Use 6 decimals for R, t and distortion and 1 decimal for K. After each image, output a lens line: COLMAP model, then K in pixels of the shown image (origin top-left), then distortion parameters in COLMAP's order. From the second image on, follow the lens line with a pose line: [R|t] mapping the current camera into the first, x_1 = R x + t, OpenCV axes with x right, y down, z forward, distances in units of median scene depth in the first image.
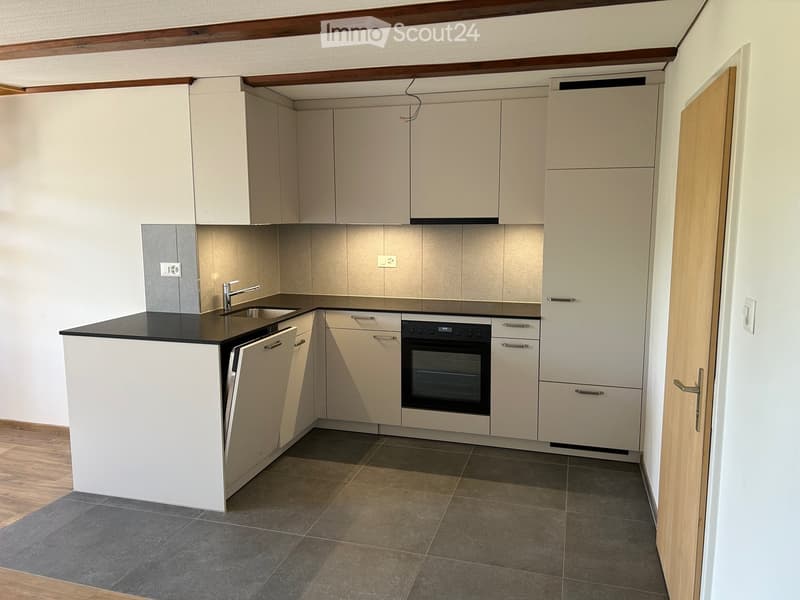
lens RADIAL K [[605.6, 0, 401.7], [0, 605.6, 295.7], [0, 0, 1]] dist [0.034760, -0.032342]
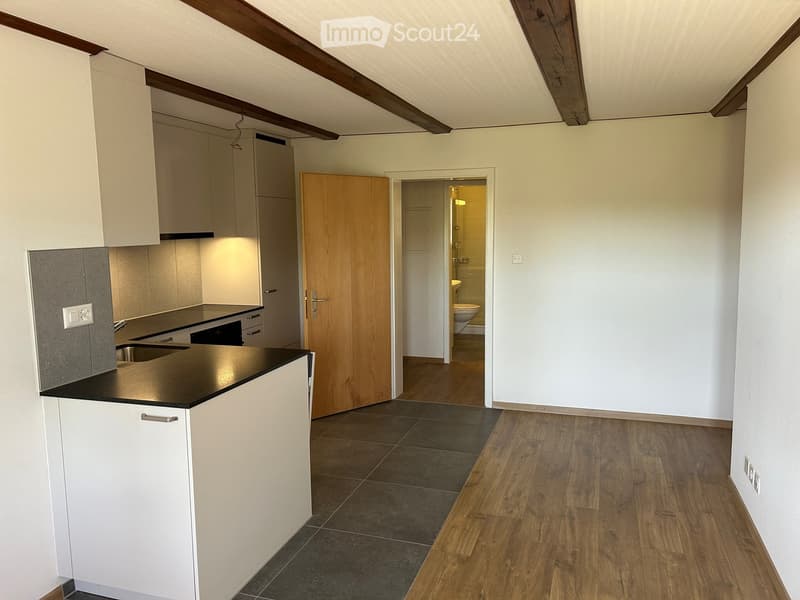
lens RADIAL K [[605.6, 0, 403.0], [0, 605.6, 301.6], [0, 0, 1]] dist [0.034760, -0.032342]
pose [[0.026513, -0.126858, 0.991567, -1.047110], [0.140531, 0.982538, 0.121945, -0.091297], [-0.989721, 0.136112, 0.043878, 0.615937]]
